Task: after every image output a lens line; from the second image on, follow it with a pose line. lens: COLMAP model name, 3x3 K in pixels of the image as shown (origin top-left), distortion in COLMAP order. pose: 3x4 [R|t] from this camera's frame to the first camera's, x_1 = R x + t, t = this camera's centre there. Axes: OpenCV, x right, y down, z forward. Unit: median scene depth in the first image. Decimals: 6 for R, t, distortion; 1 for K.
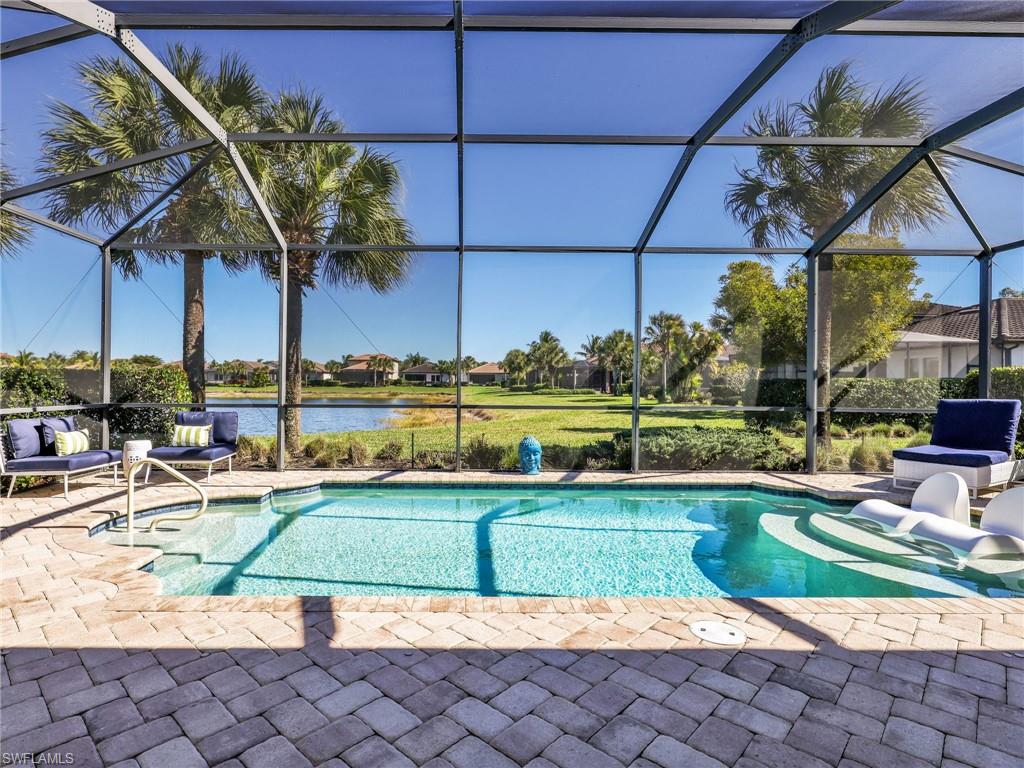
lens RADIAL K [[559.9, 0, 450.4], [0, 559.9, 381.7], [0, 0, 1]] dist [-0.000350, -0.000117]
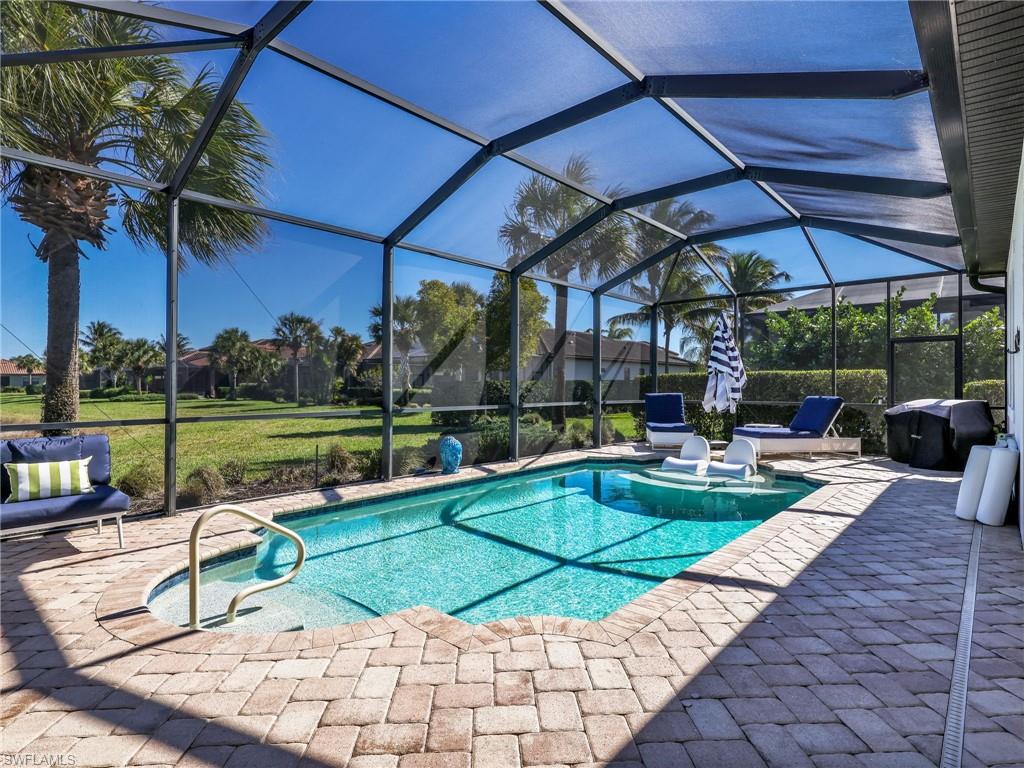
lens RADIAL K [[557.9, 0, 537.8], [0, 557.9, 384.7], [0, 0, 1]] dist [0.006542, -0.002704]
pose [[0.636397, -0.006465, 0.771335, -0.227517], [0.006122, 0.999976, 0.003331, -0.000204], [-0.771338, 0.002603, 0.636421, 0.089875]]
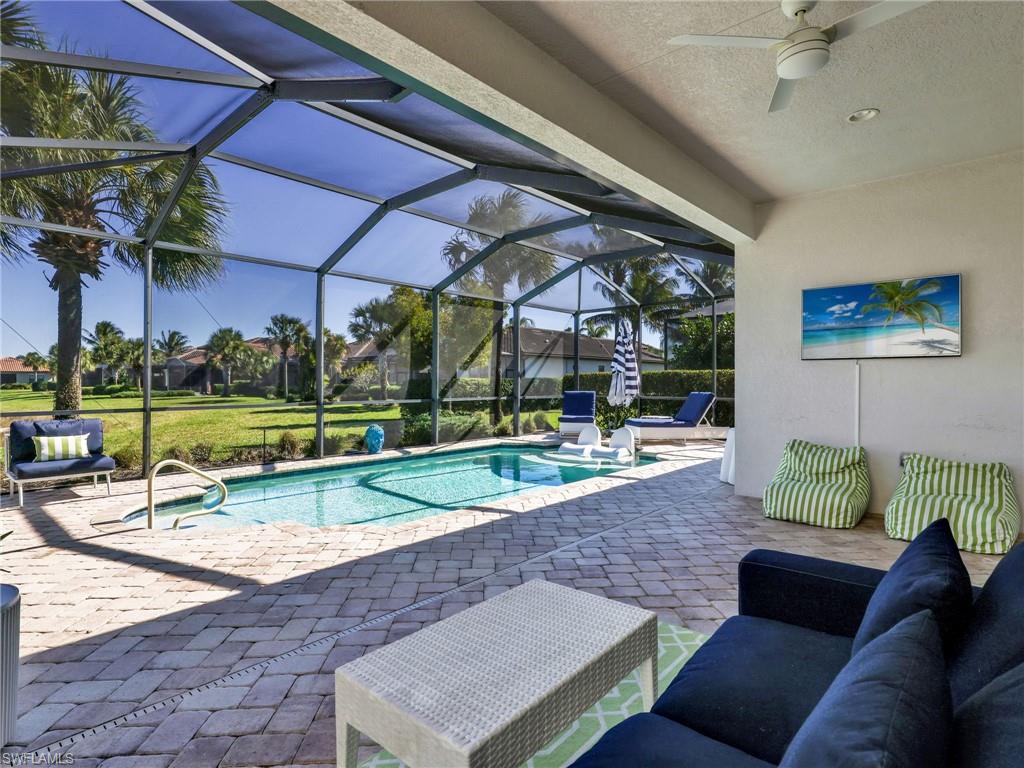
lens RADIAL K [[557.9, 0, 526.8], [0, 557.9, 381.0], [0, 0, 1]] dist [0.006542, -0.002704]
pose [[0.648843, -0.006539, 0.760894, -0.252897], [0.006789, 0.999973, 0.002804, -0.001591], [-0.760892, 0.003347, 0.648870, -0.044615]]
